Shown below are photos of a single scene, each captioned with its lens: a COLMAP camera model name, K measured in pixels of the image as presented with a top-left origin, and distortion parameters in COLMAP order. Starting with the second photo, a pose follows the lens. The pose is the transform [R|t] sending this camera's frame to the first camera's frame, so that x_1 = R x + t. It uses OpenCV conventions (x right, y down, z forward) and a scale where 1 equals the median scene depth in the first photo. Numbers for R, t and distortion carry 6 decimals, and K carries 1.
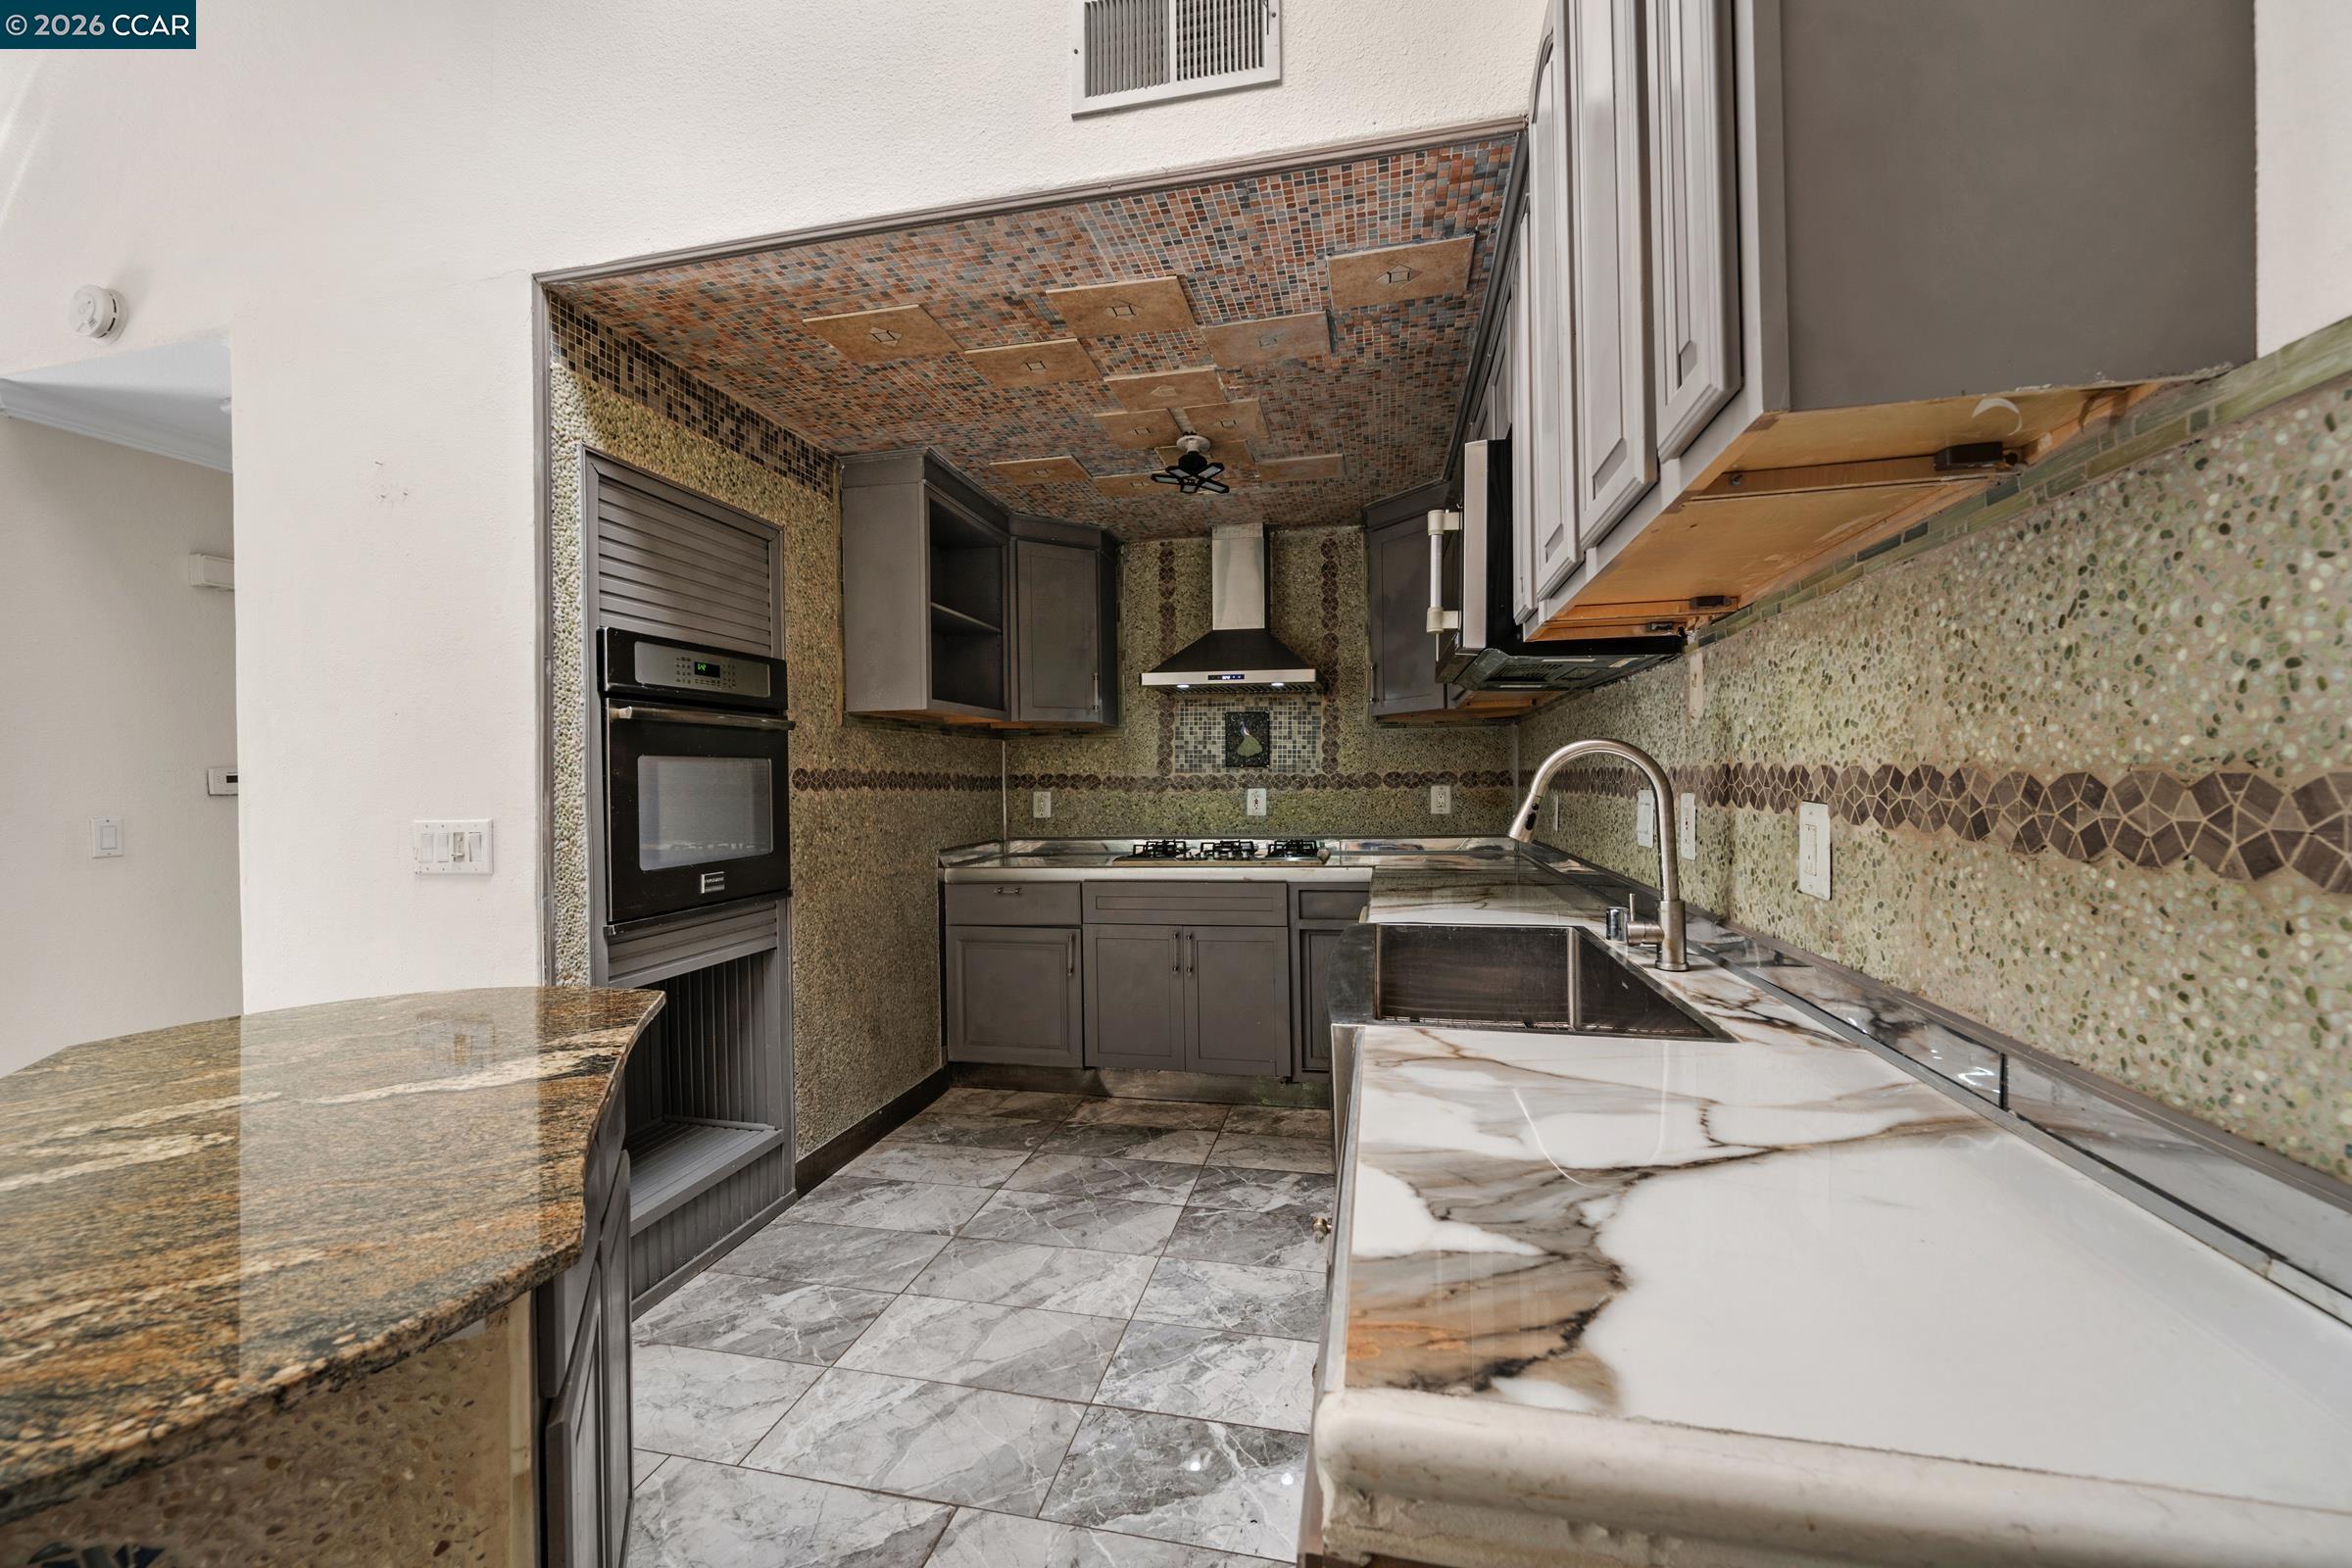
lens RADIAL K [[926.5, 0, 1178.2], [0, 926.5, 783.9], [0, 0, 1]] dist [-0.004034, 0.000243]
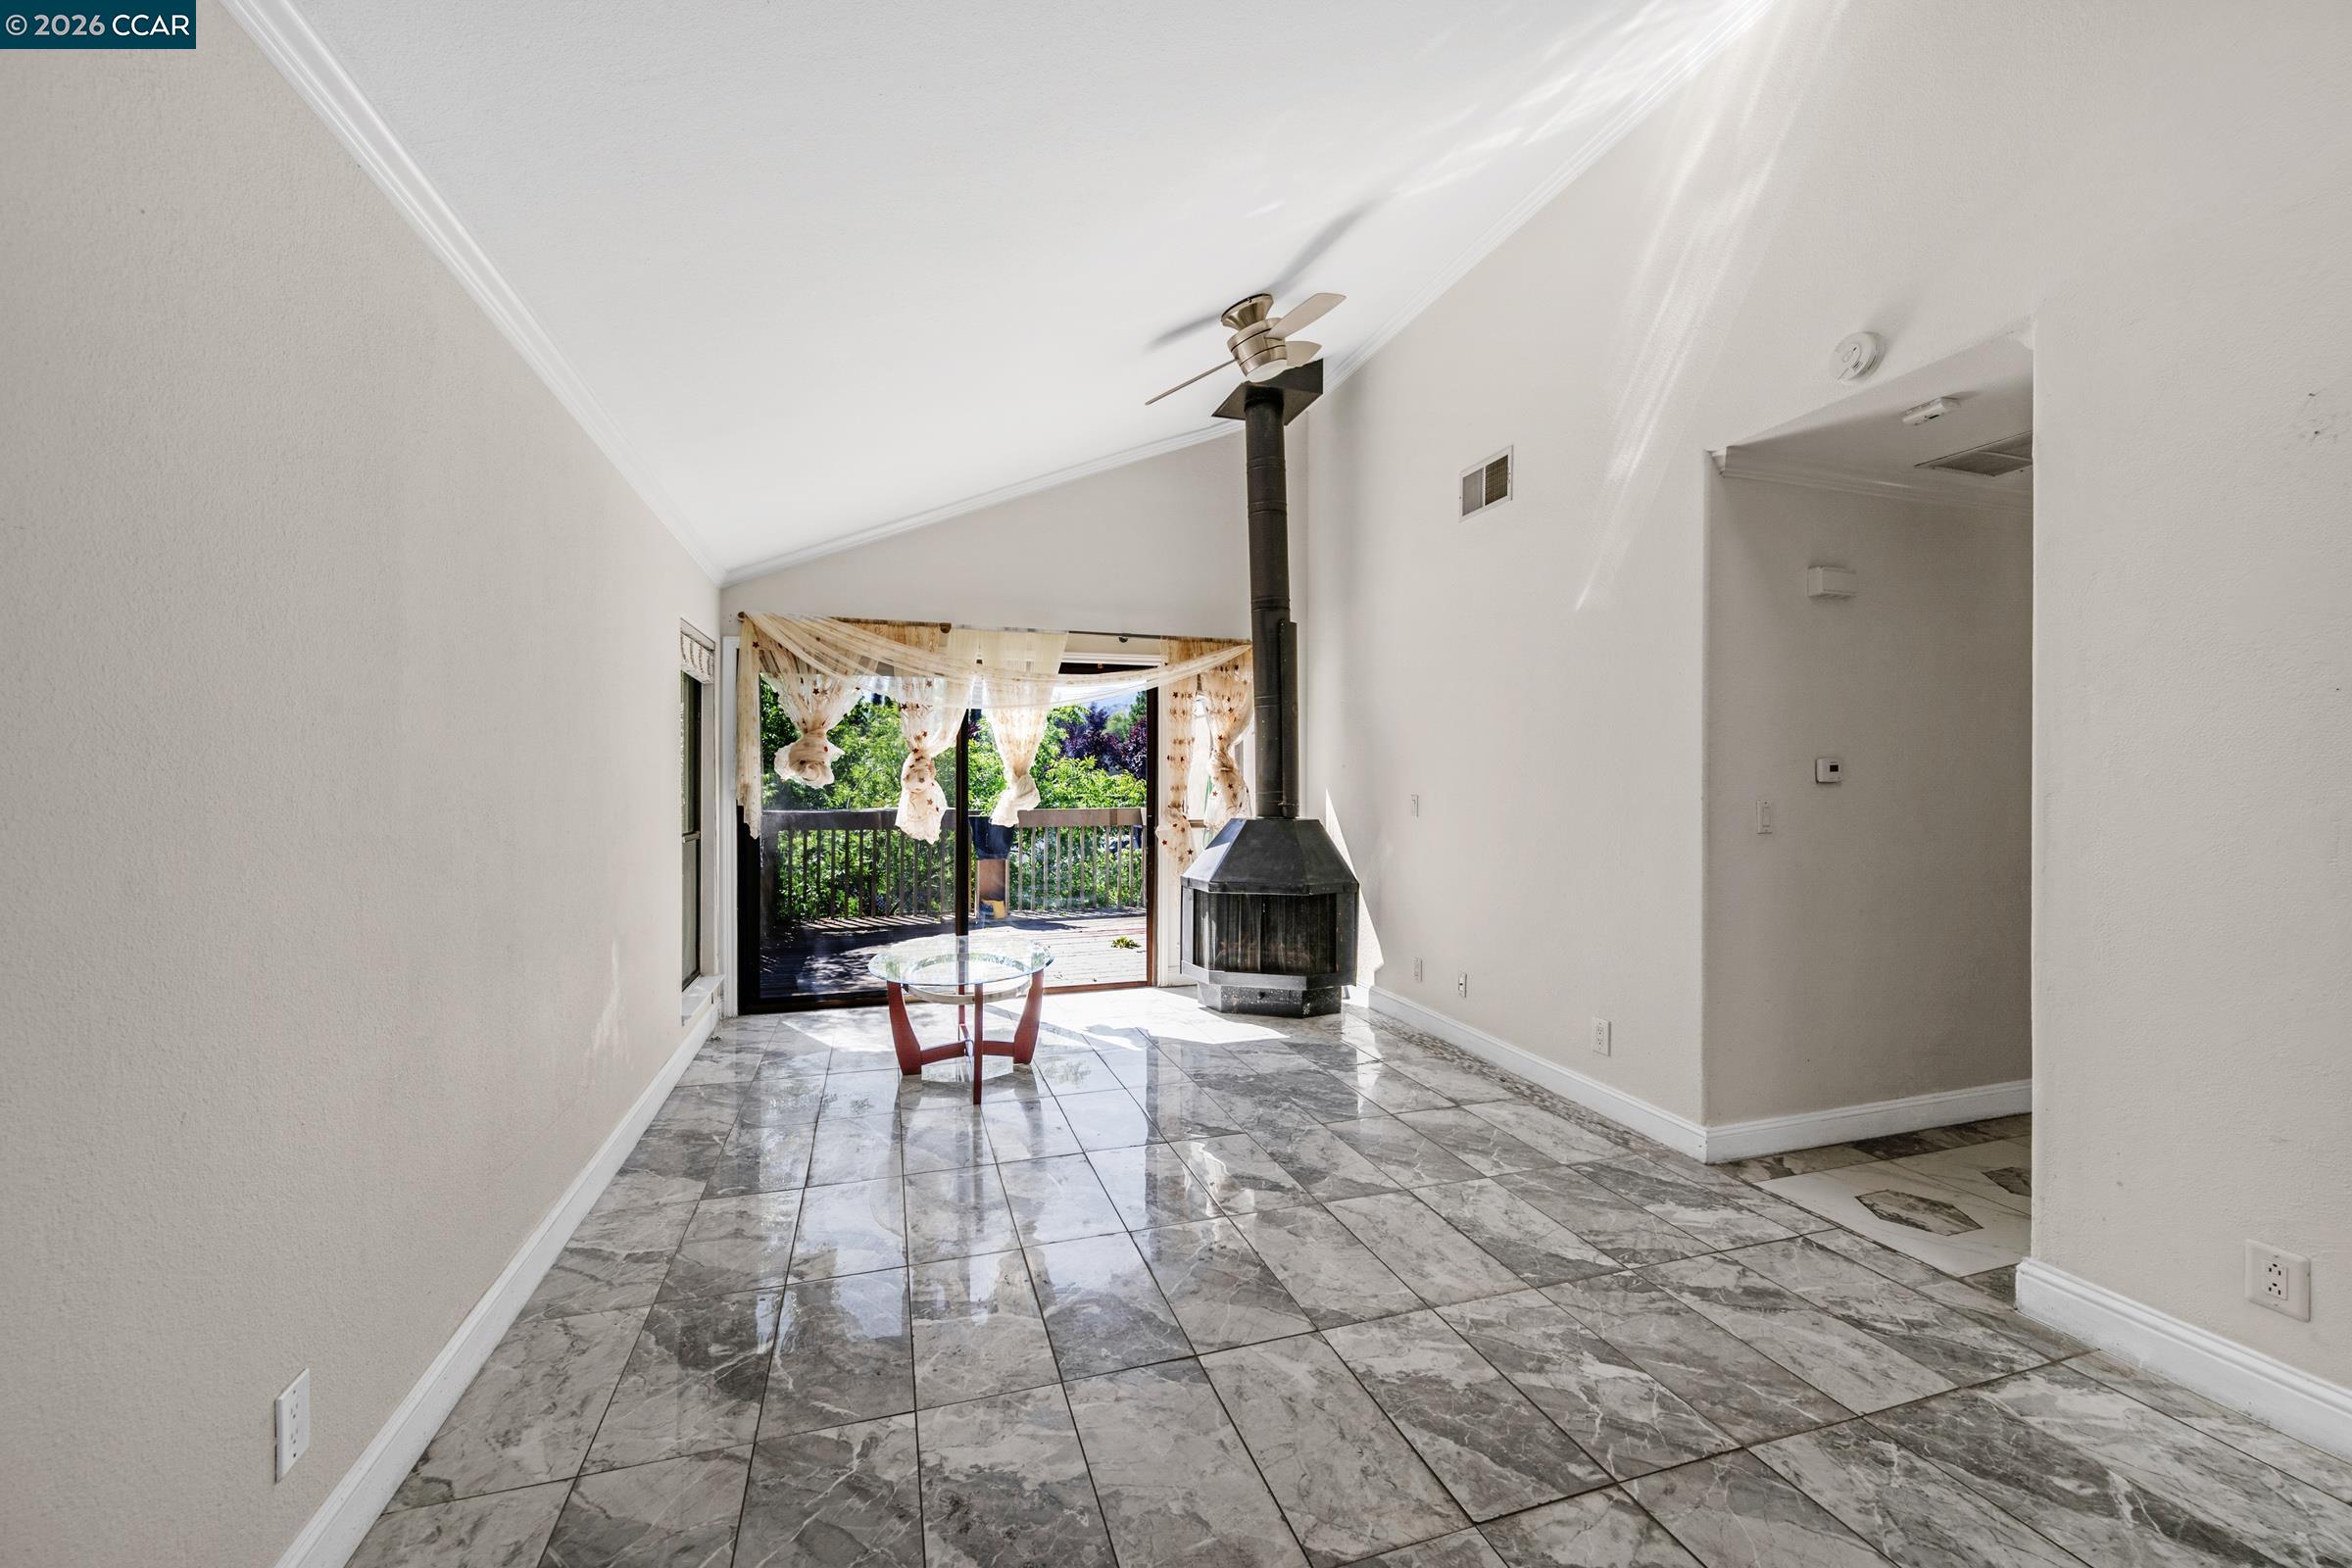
lens RADIAL K [[926.5, 0, 1179.0], [0, 926.5, 782.6], [0, 0, 1]] dist [-0.004034, 0.000243]
pose [[0.503977, 0.016375, -0.863562, -0.624231], [-0.012930, 0.999851, 0.011414, 0.012481], [0.863620, 0.005414, 0.504114, -0.306516]]
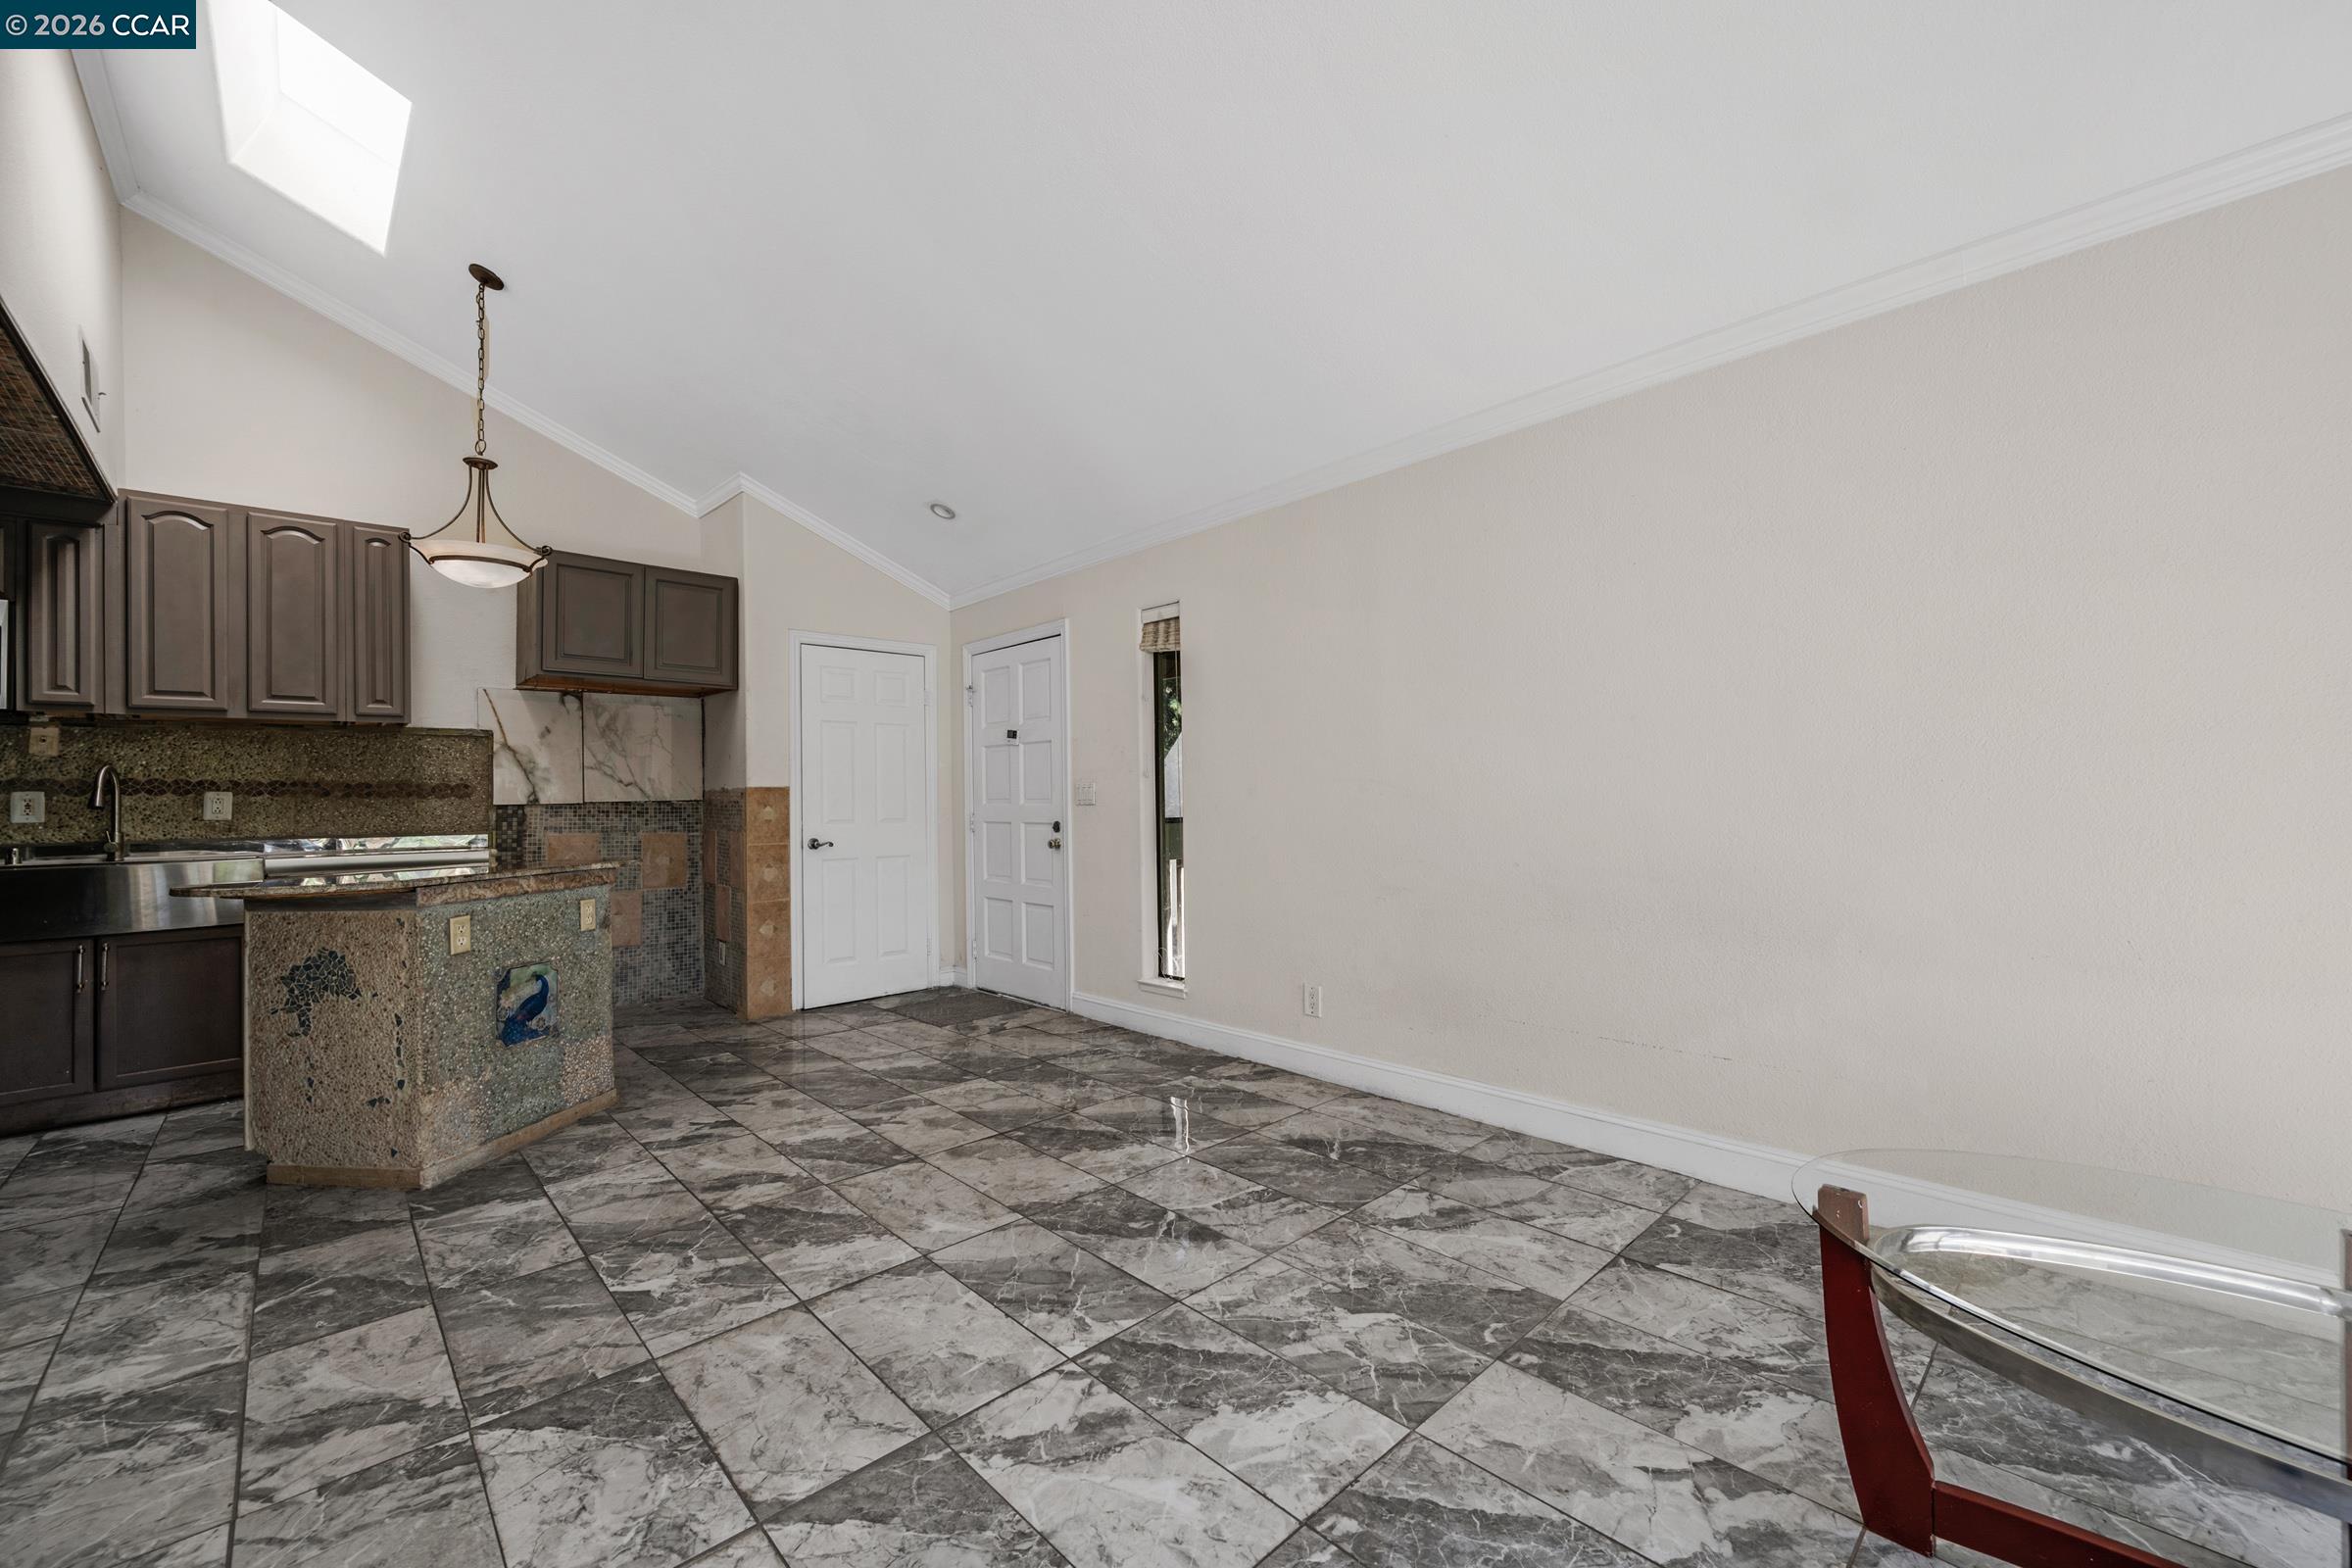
lens RADIAL K [[926.5, 0, 1177.9], [0, 926.5, 786.3], [0, 0, 1]] dist [-0.004034, 0.000243]
pose [[-0.827599, 0.039794, 0.559907, -2.216662], [0.034530, 0.999204, -0.019976, 0.103440], [-0.560257, 0.002801, -0.828314, 1.010631]]
